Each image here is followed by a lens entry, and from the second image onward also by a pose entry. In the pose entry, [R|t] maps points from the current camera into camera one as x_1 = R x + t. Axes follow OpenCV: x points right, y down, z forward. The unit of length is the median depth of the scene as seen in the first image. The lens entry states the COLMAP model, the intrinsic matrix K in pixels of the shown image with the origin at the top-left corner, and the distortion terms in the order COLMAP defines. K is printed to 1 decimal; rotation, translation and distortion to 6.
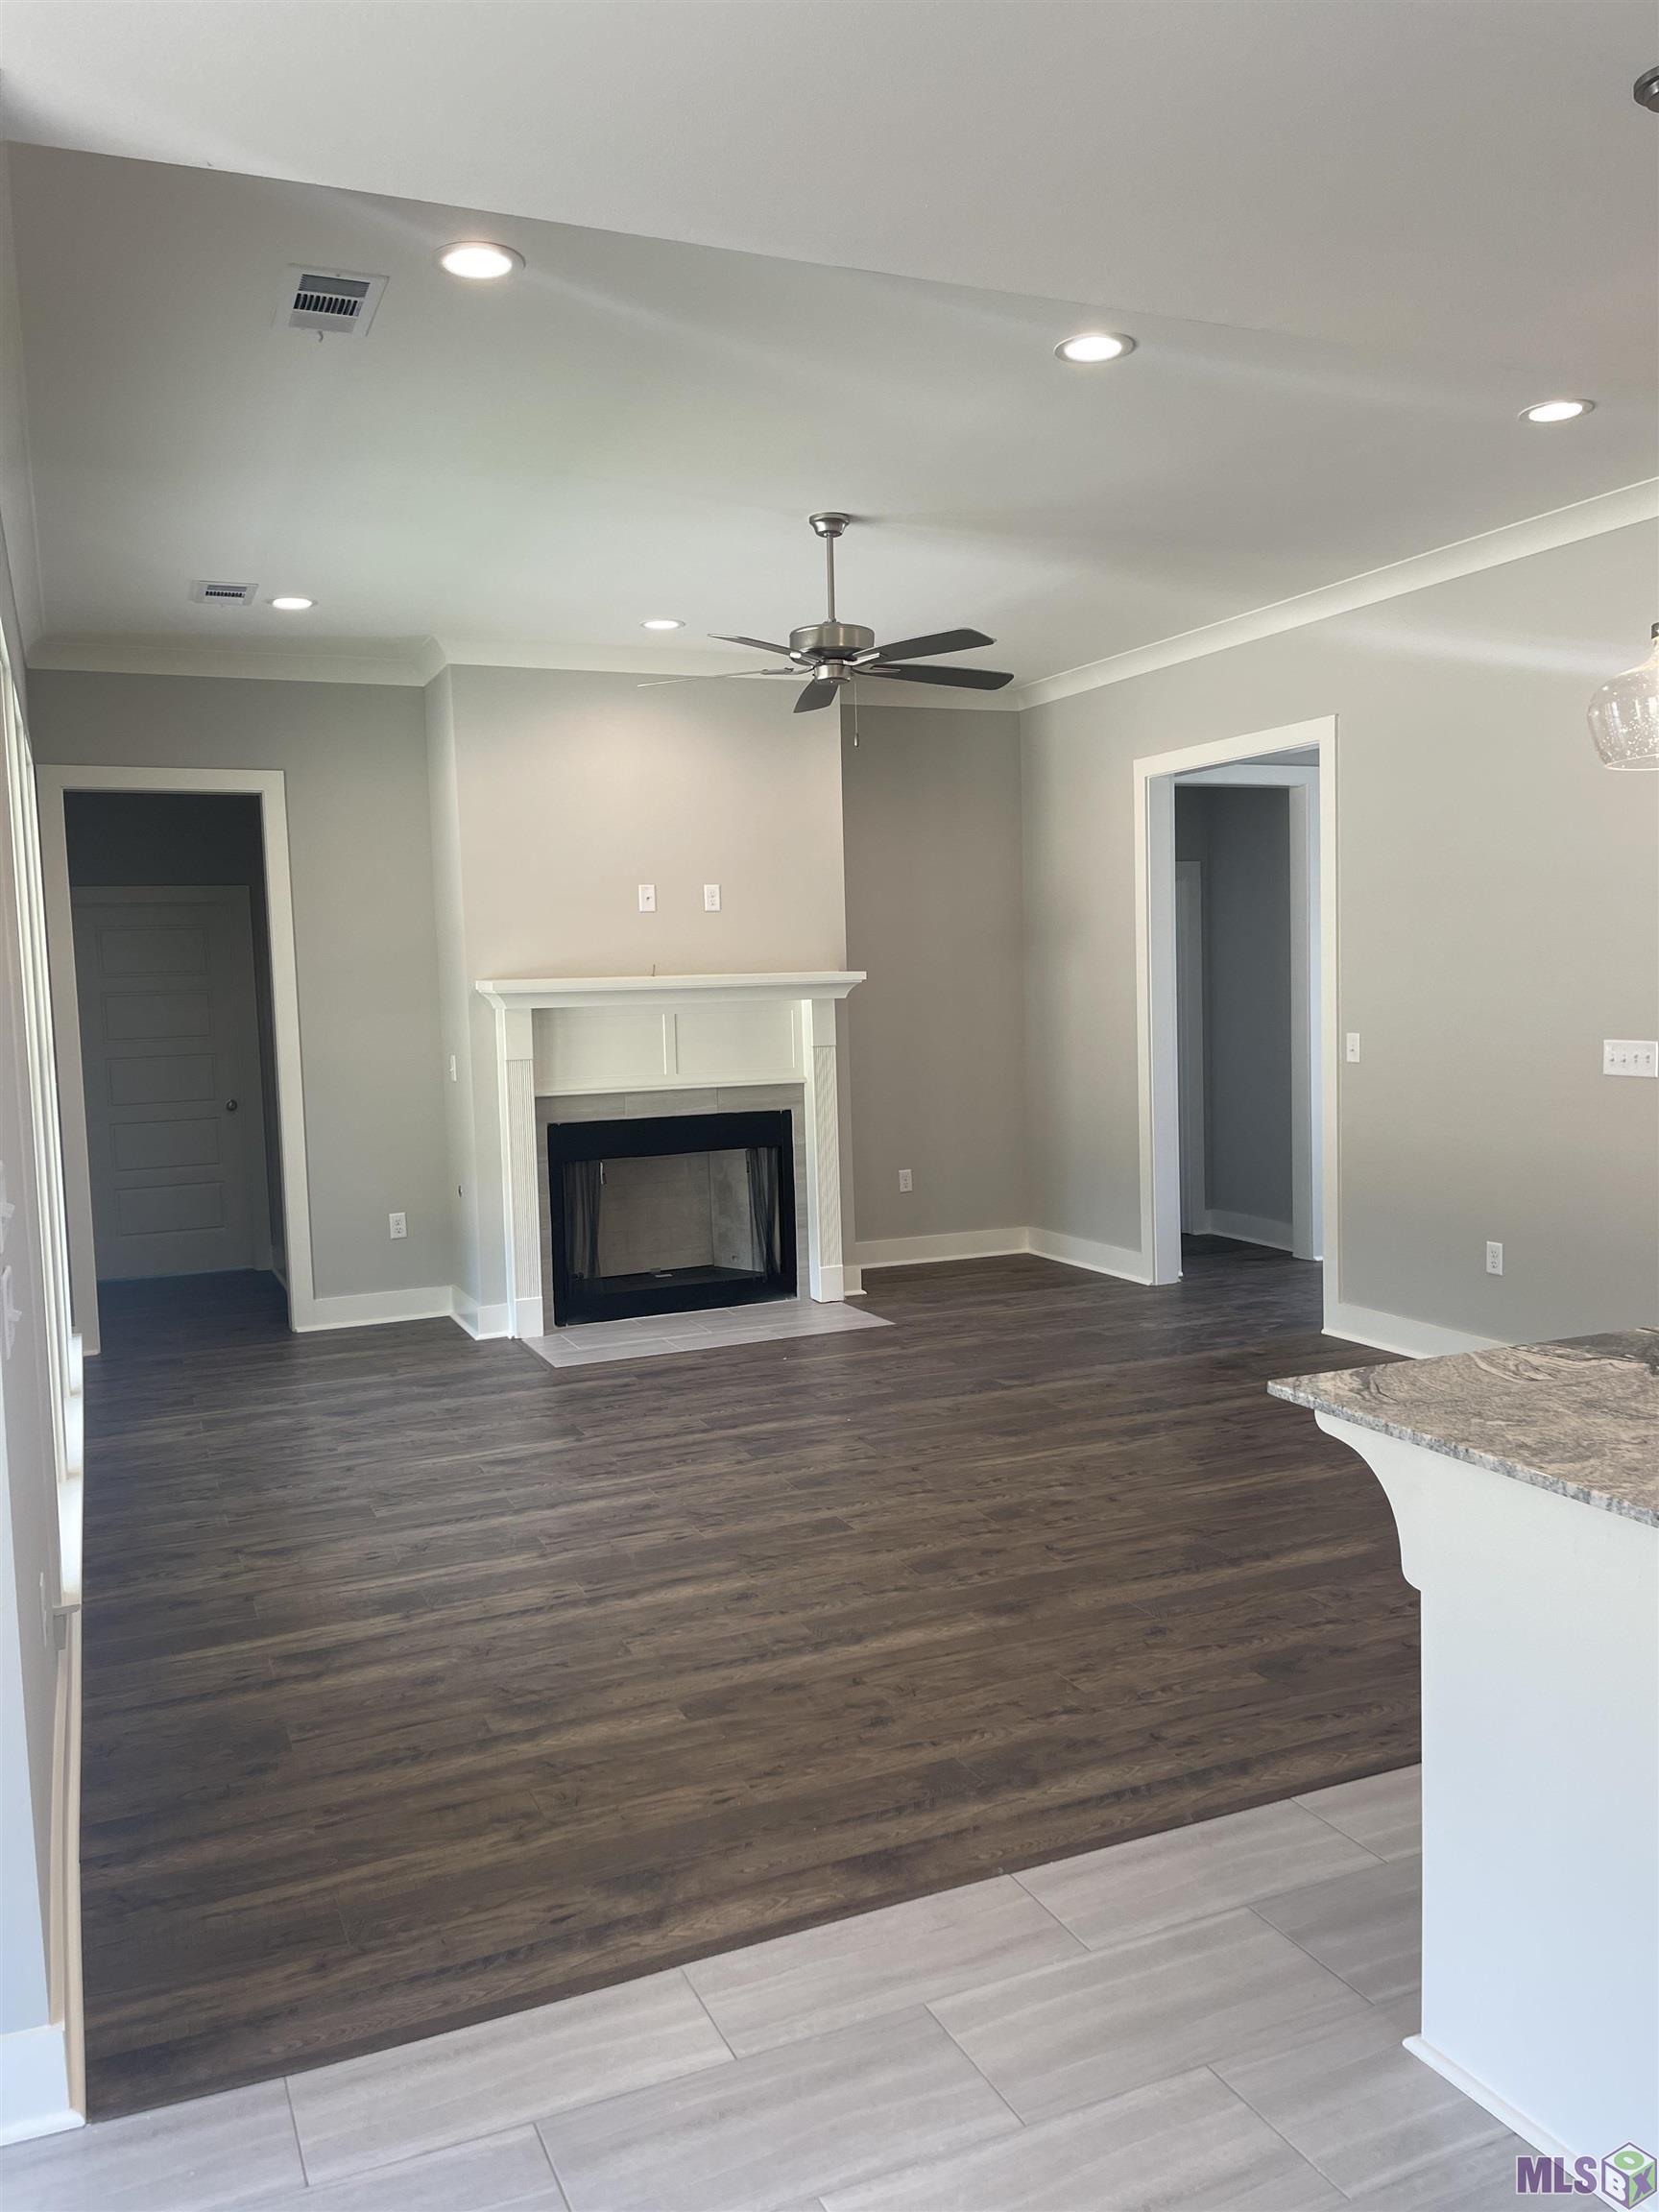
lens RADIAL K [[1652.6, 0, 829.5], [0, 1652.6, 1106.0], [0, 0, 1]] dist [0.053861, -0.058811]
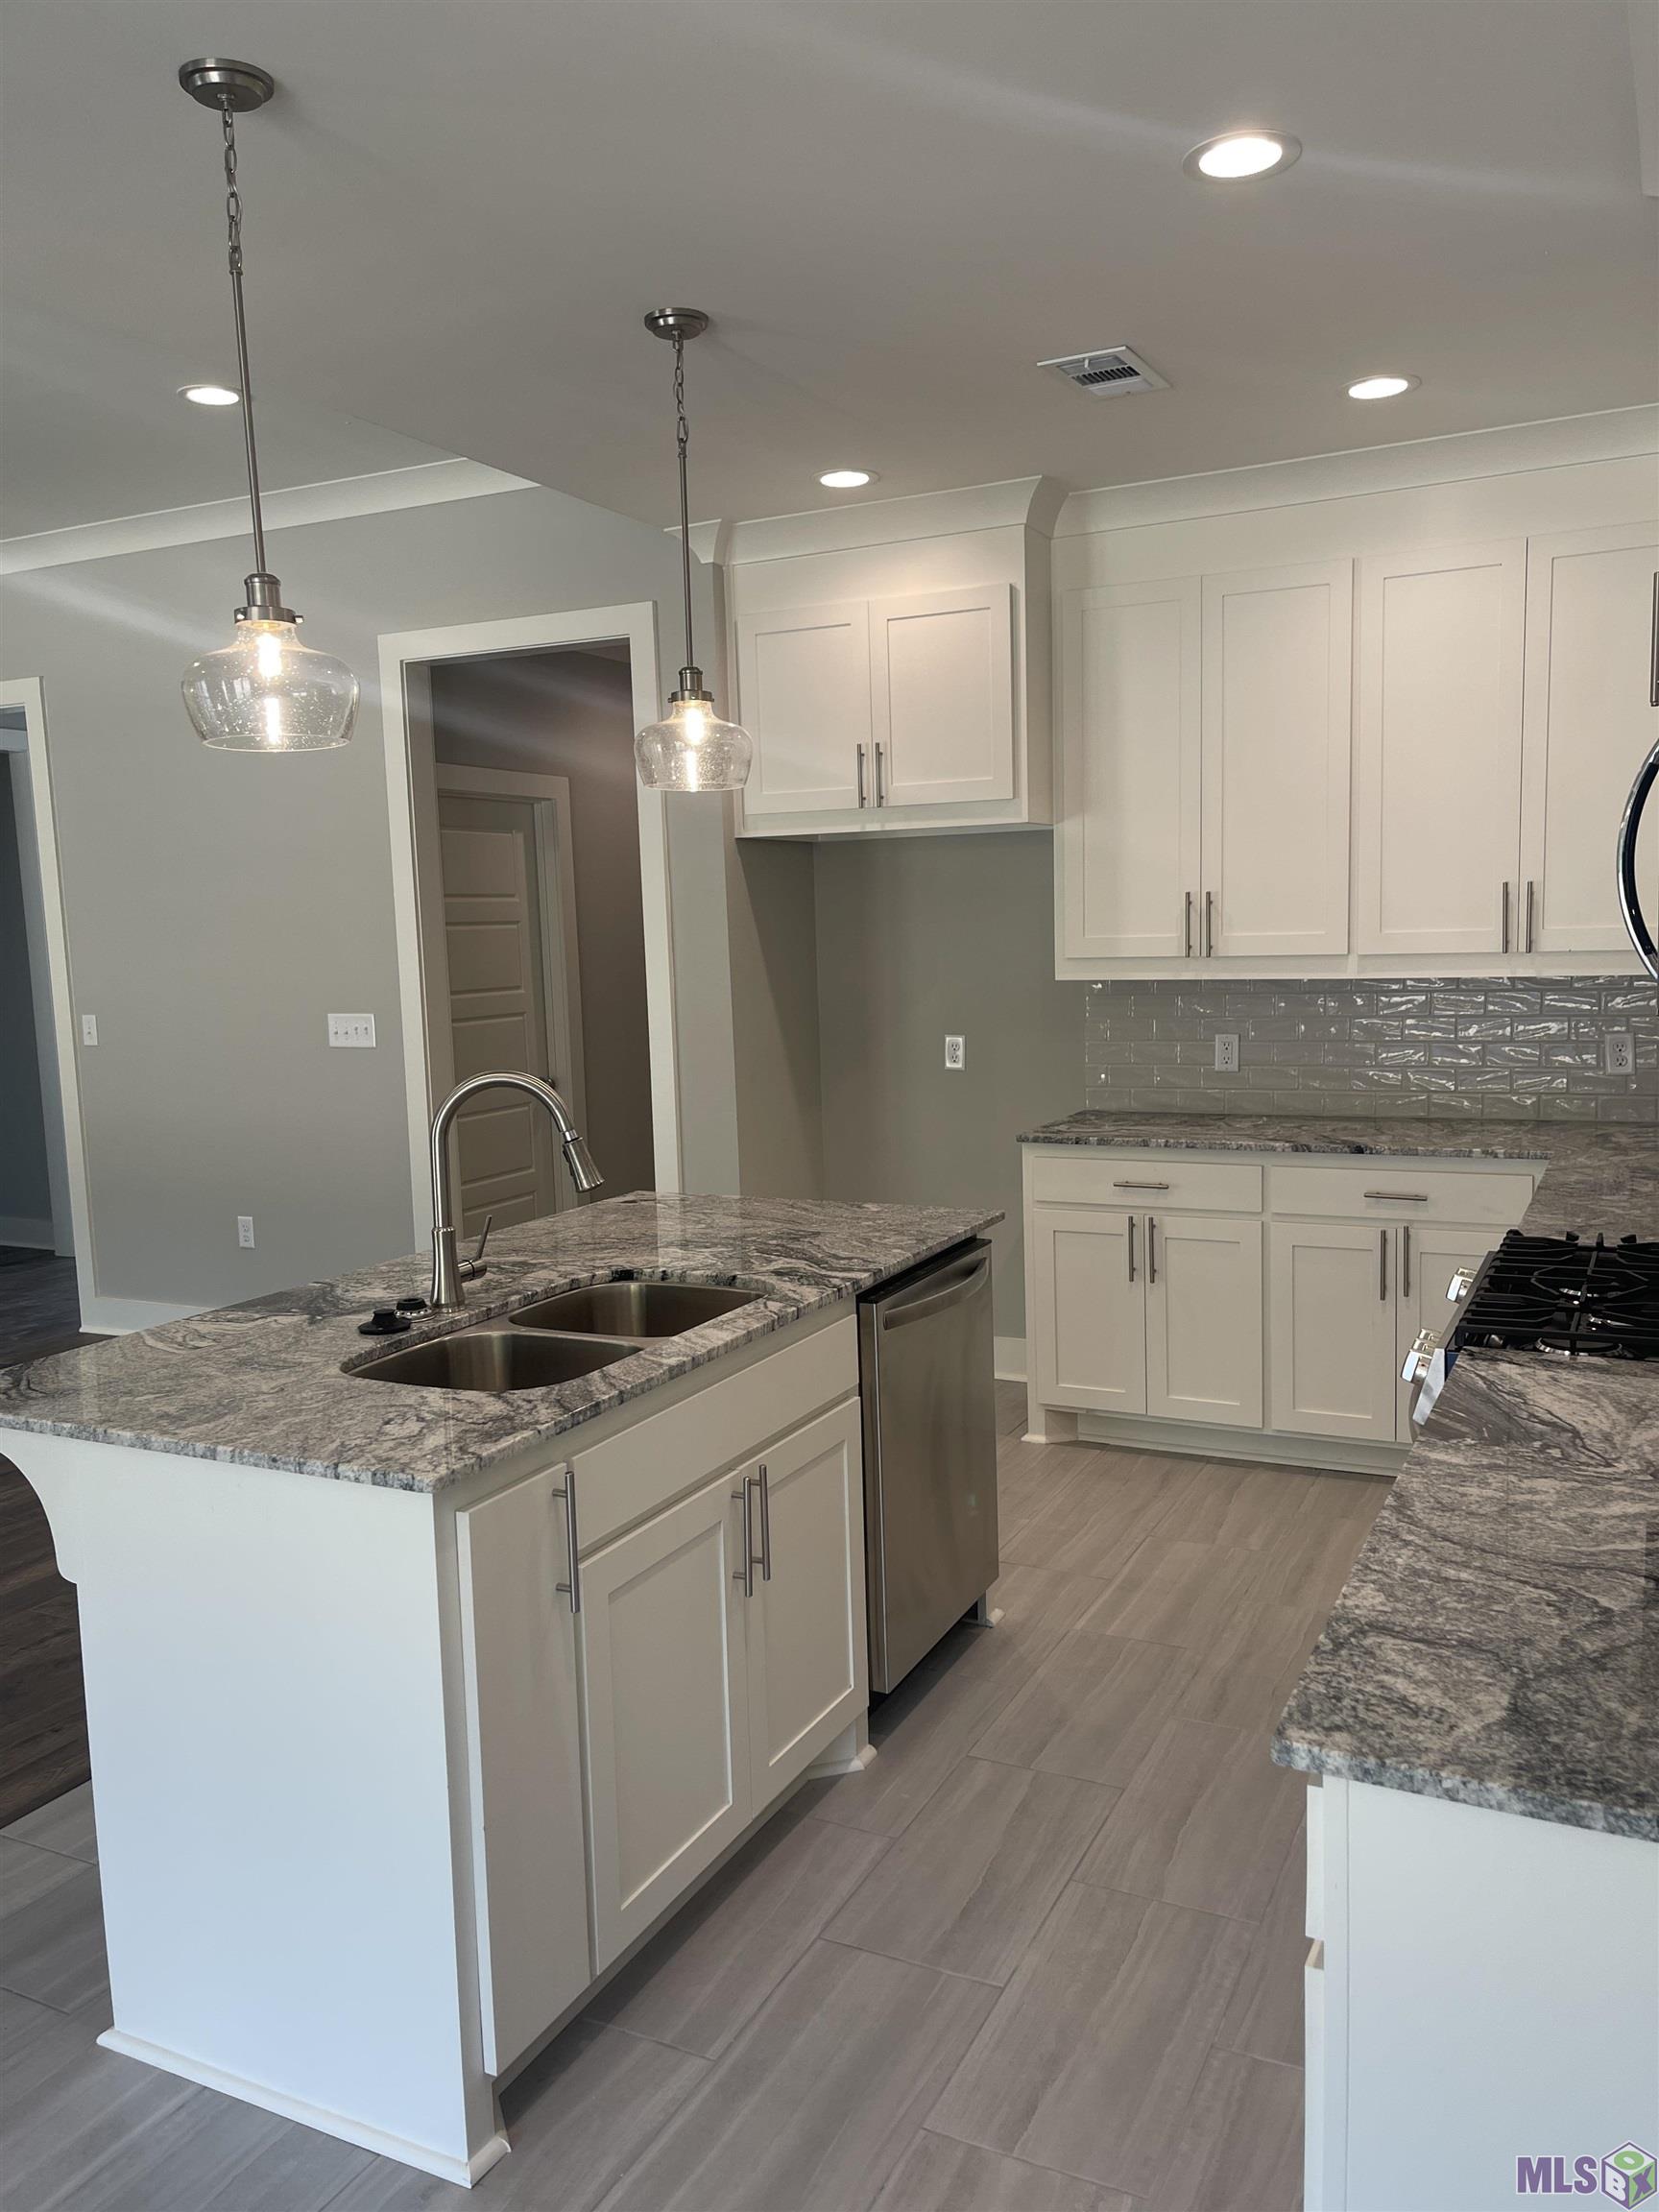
lens RADIAL K [[1650.4, 0, 831.6], [0, 1650.4, 1119.0], [0, 0, 1]] dist [0.072914, -0.089947]
pose [[0.770776, -0.072293, 0.632991, 0.065758], [0.060315, 0.997359, 0.040462, 0.005422], [-0.634245, 0.006992, 0.773101, -0.023957]]
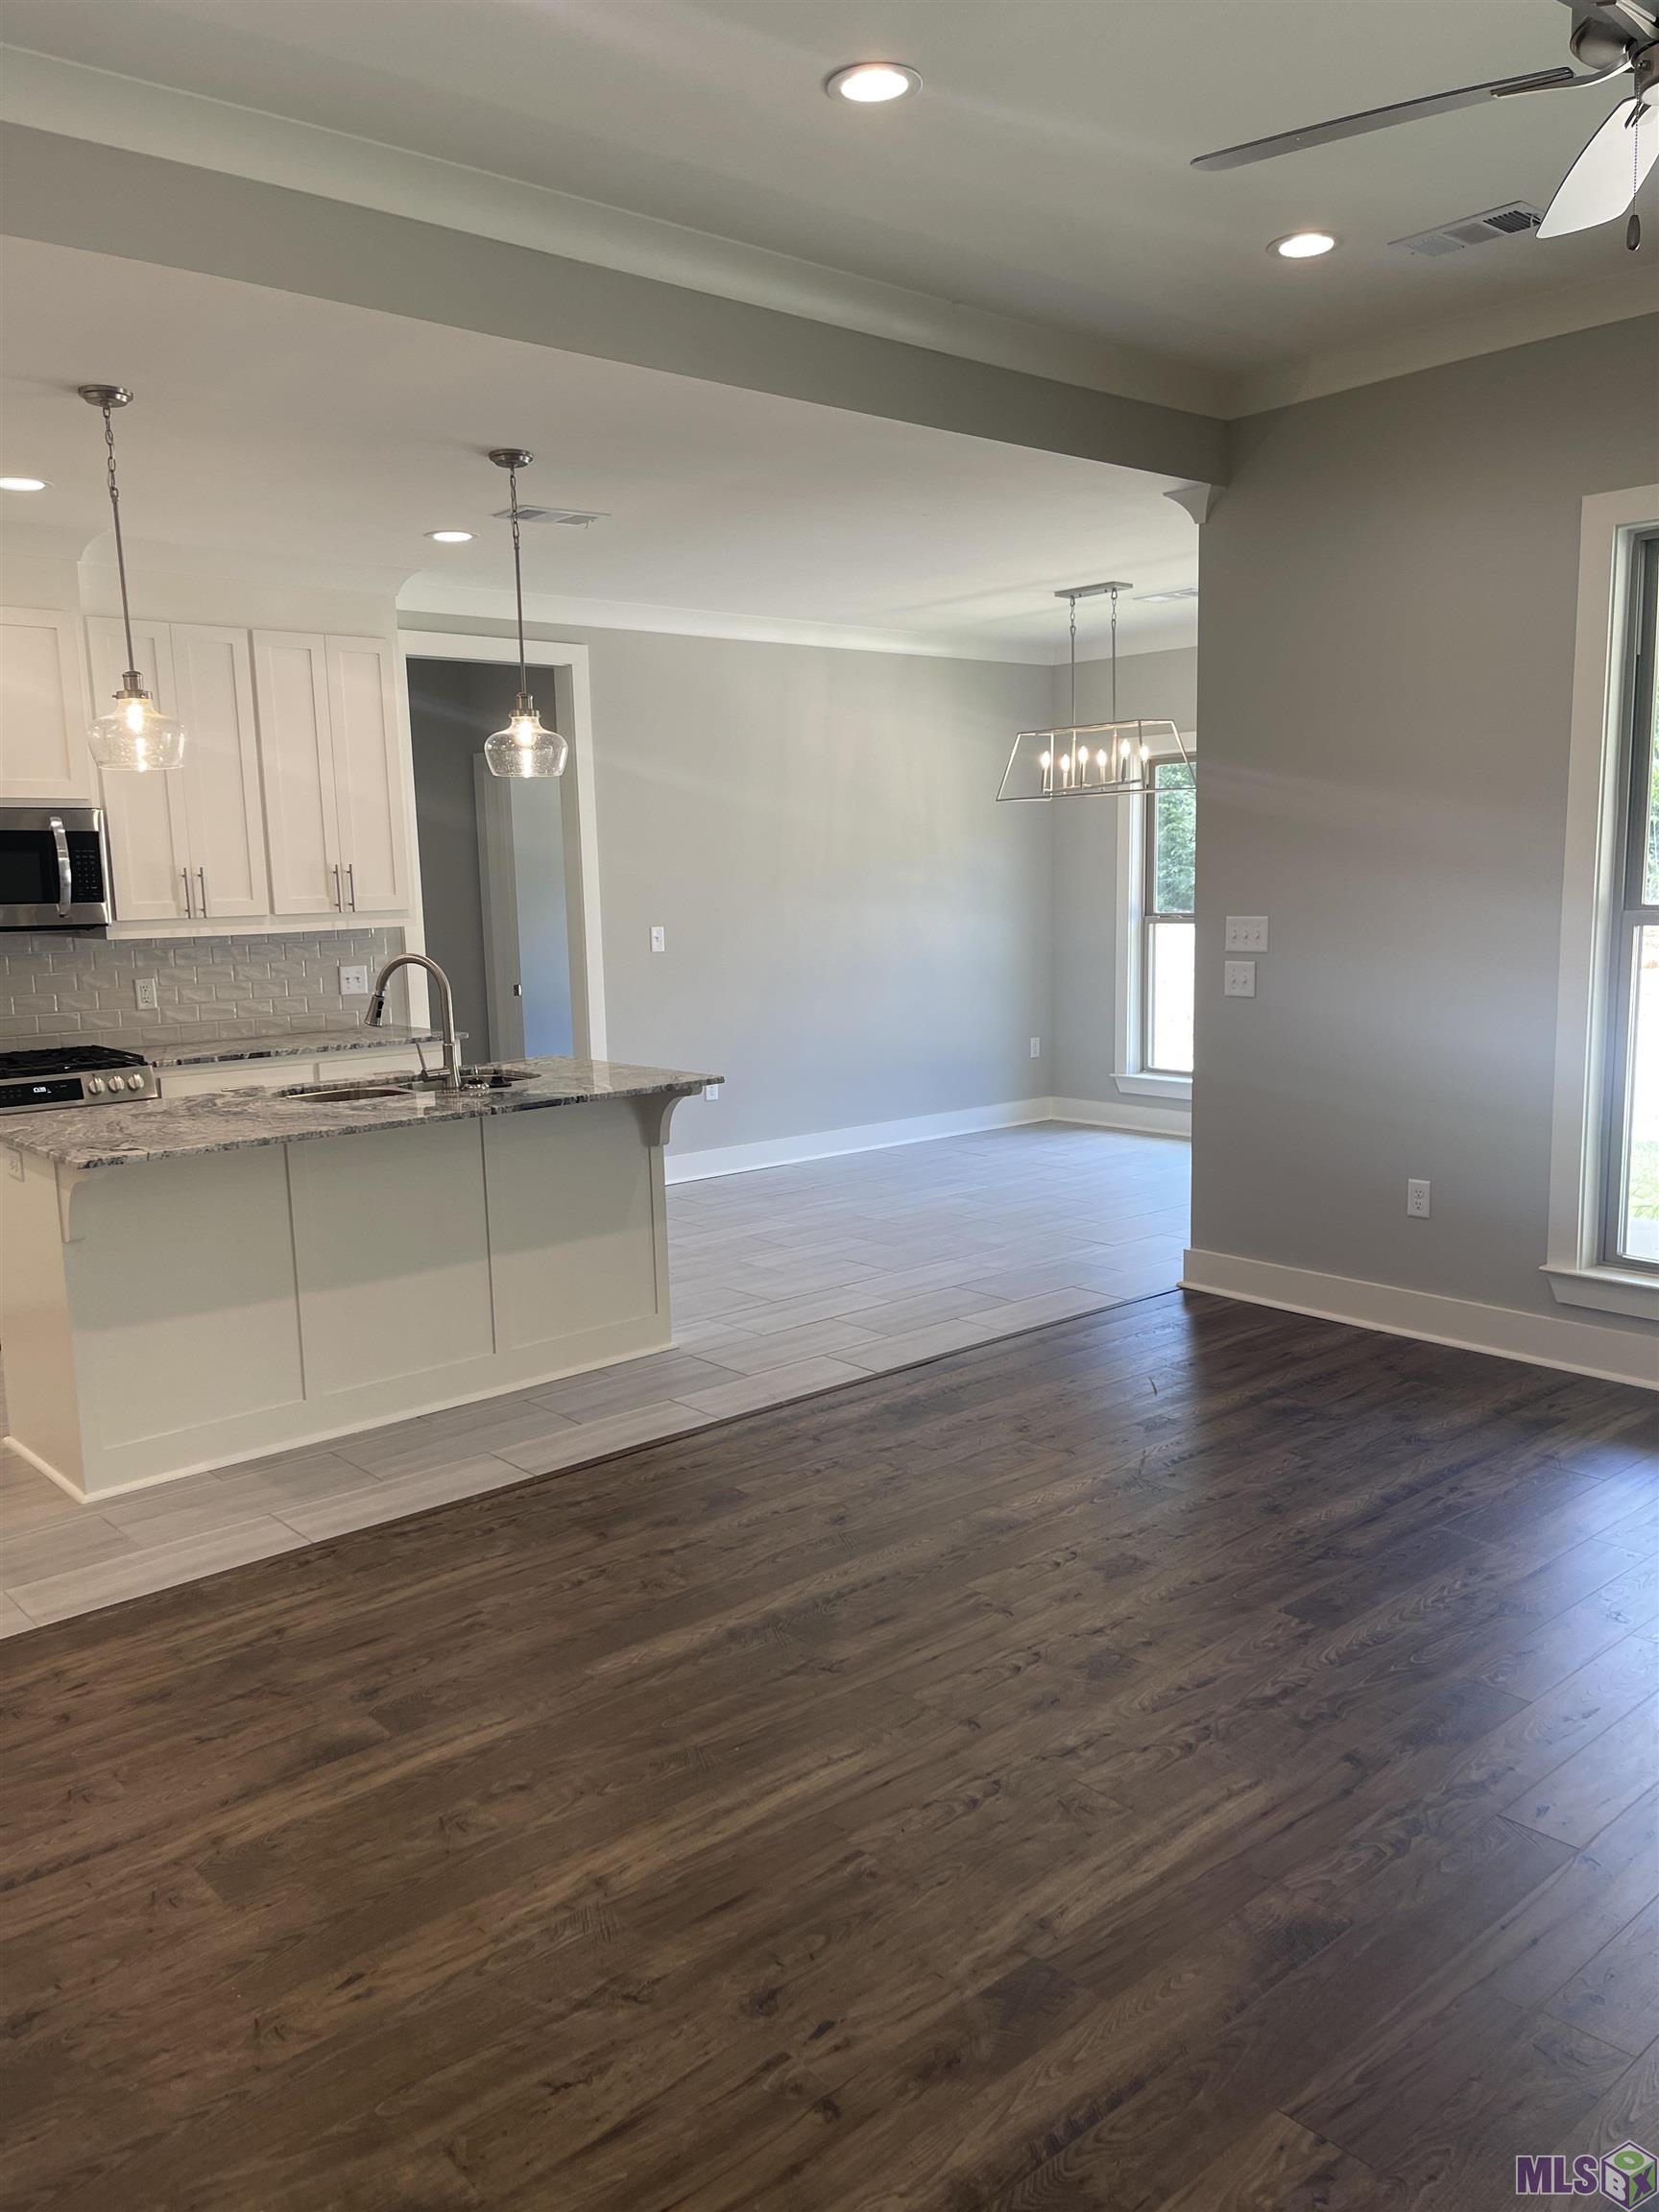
lens RADIAL K [[1649.1, 0, 820.6], [0, 1649.1, 1120.6], [0, 0, 1]] dist [0.061372, -0.067546]
pose [[-0.953274, 0.098443, -0.285619, 0.540429], [0.029610, 0.971313, 0.235955, -0.180666], [0.300654, 0.216473, -0.928842, 2.154870]]
